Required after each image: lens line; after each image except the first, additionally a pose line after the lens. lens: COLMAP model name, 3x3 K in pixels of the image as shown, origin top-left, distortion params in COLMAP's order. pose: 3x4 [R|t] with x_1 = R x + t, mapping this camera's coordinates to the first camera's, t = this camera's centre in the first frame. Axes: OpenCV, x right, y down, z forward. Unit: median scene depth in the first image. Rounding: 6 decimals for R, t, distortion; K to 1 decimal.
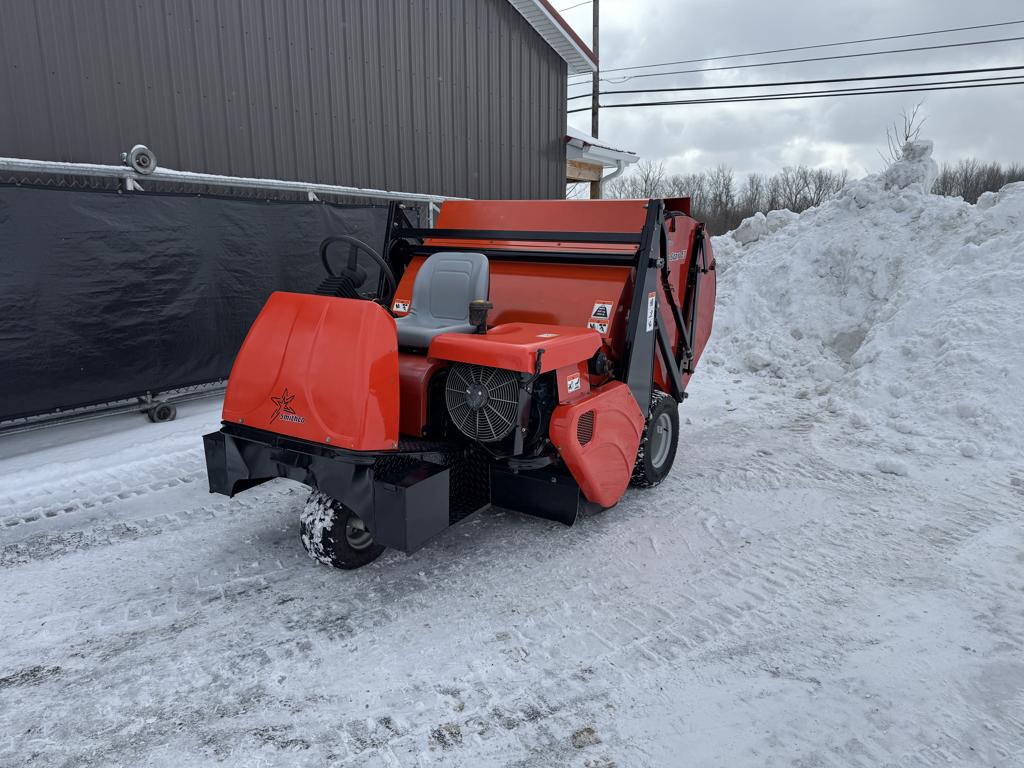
lens RADIAL K [[711.9, 0, 511.2], [0, 711.9, 384.0], [0, 0, 1]] dist [0.087010, -0.128529]
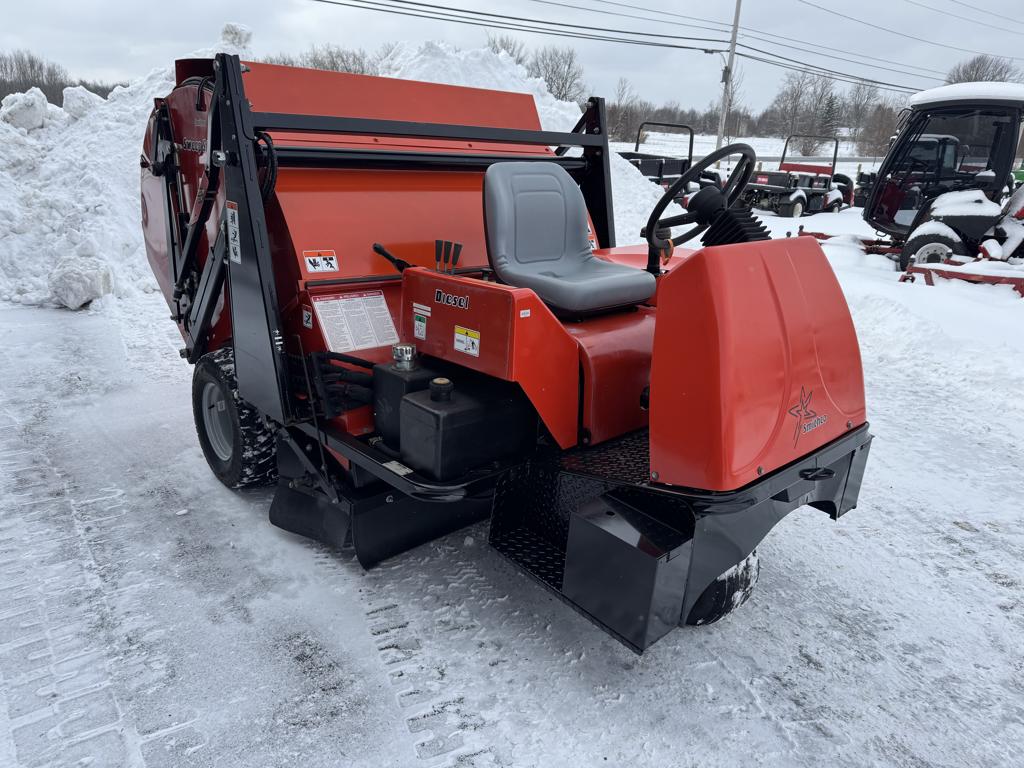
lens RADIAL K [[724.3, 0, 512.8], [0, 724.3, 375.3], [0, 0, 1]] dist [0.010097, -0.007157]
pose [[0.255372, -0.300993, 0.918797, -0.691884], [0.168343, 0.949633, 0.264306, -0.156730], [-0.952074, 0.087176, 0.293180, 0.736293]]
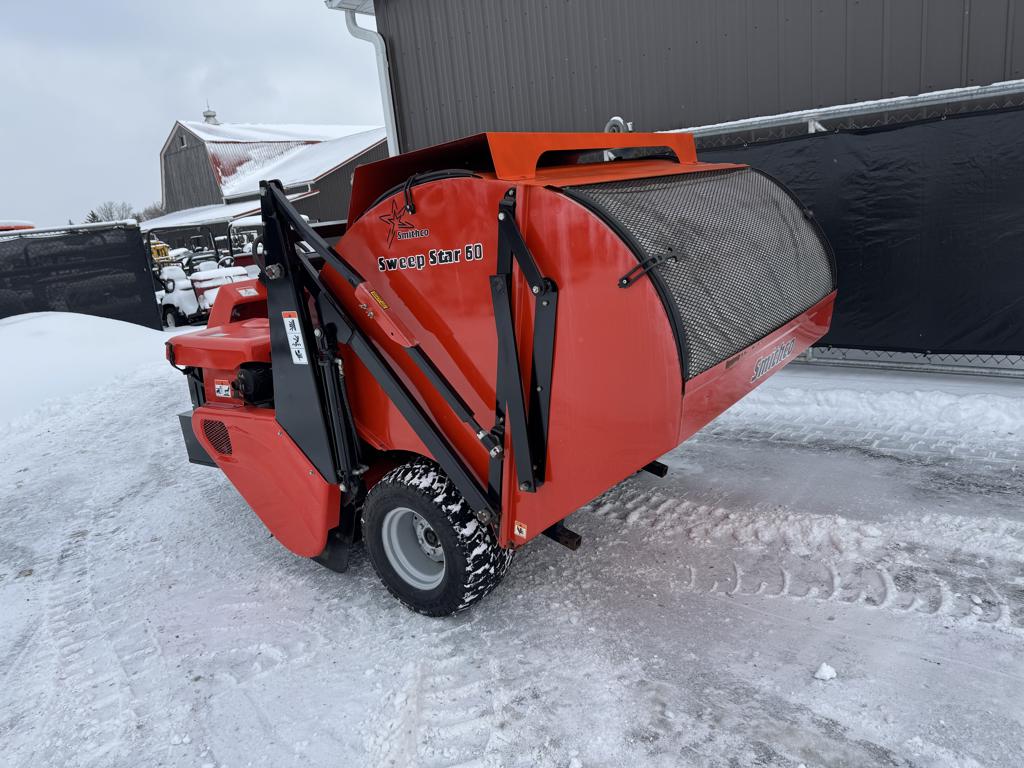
lens RADIAL K [[717.0, 0, 513.7], [0, 717.0, 384.9], [0, 0, 1]] dist [0.032171, -0.040271]
pose [[-0.063030, 0.241189, -0.968429, 0.787928], [-0.107946, 0.963018, 0.246867, -0.226757], [0.992157, 0.120098, -0.034664, 1.103358]]
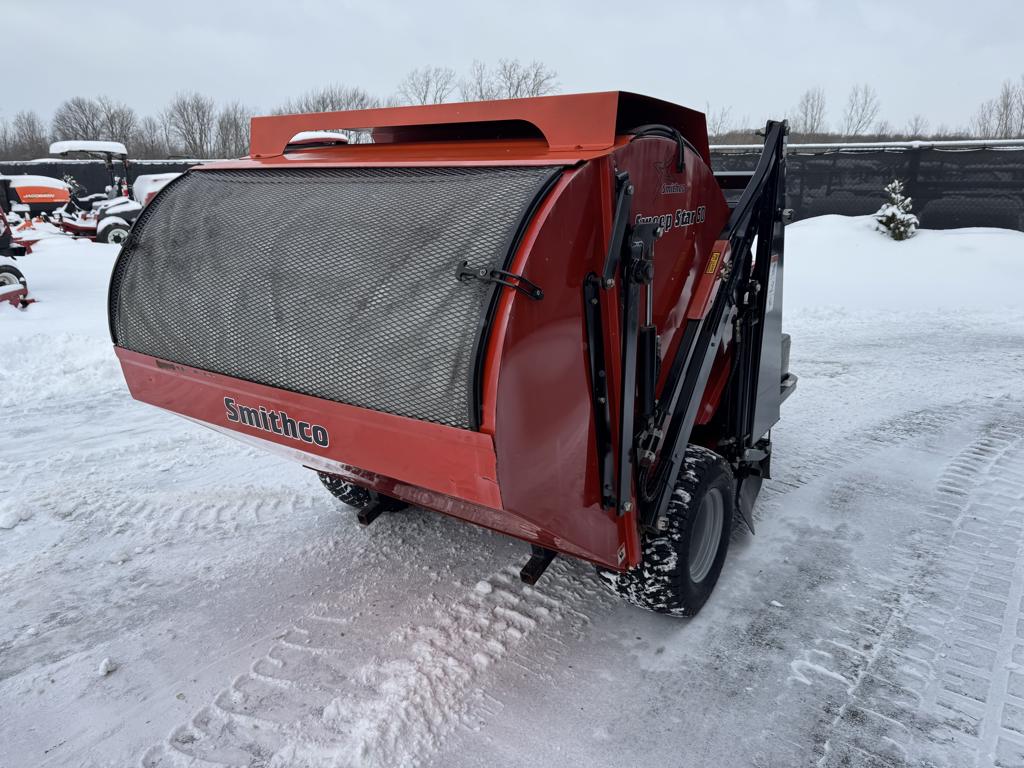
lens RADIAL K [[717.0, 0, 513.7], [0, 717.0, 384.9], [0, 0, 1]] dist [0.032171, -0.040271]
pose [[-0.999724, -0.011201, 0.020659, 0.022326], [0.000229, 0.874420, 0.485170, -0.369417], [-0.023499, 0.485041, -0.874176, 1.684945]]
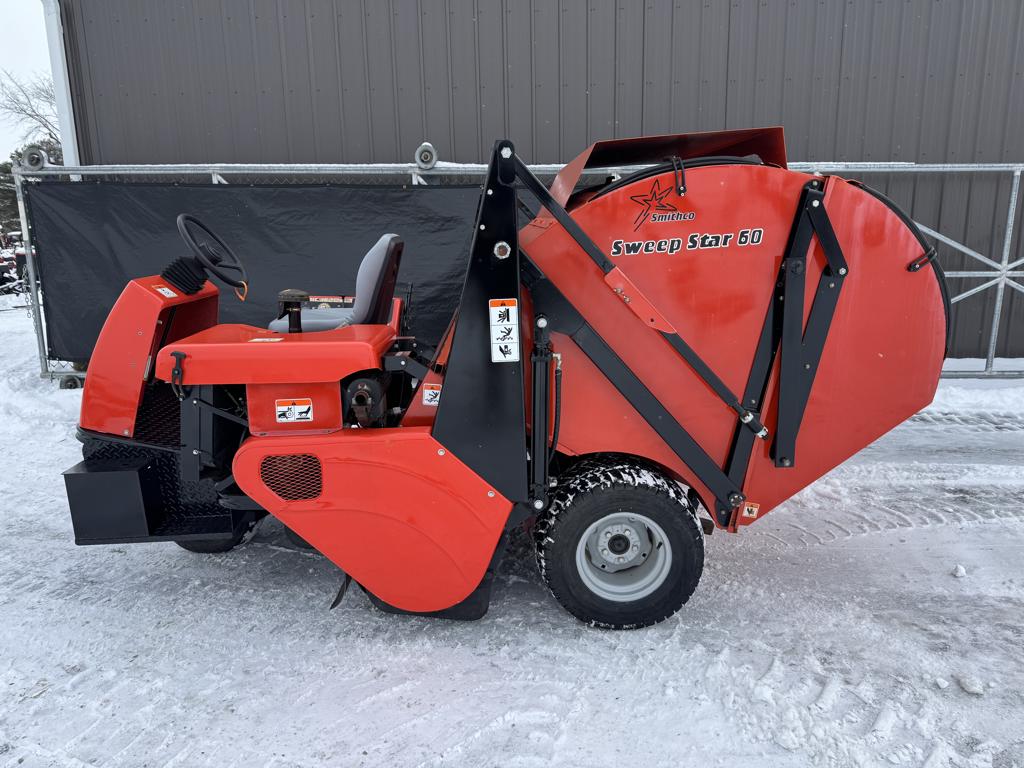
lens RADIAL K [[717.0, 0, 513.7], [0, 717.0, 384.9], [0, 0, 1]] dist [0.032171, -0.040271]
pose [[0.564263, 0.160085, -0.809926, 0.614183], [-0.154391, 0.984175, 0.086965, -0.095989], [0.811031, 0.075974, 0.580049, 0.585173]]
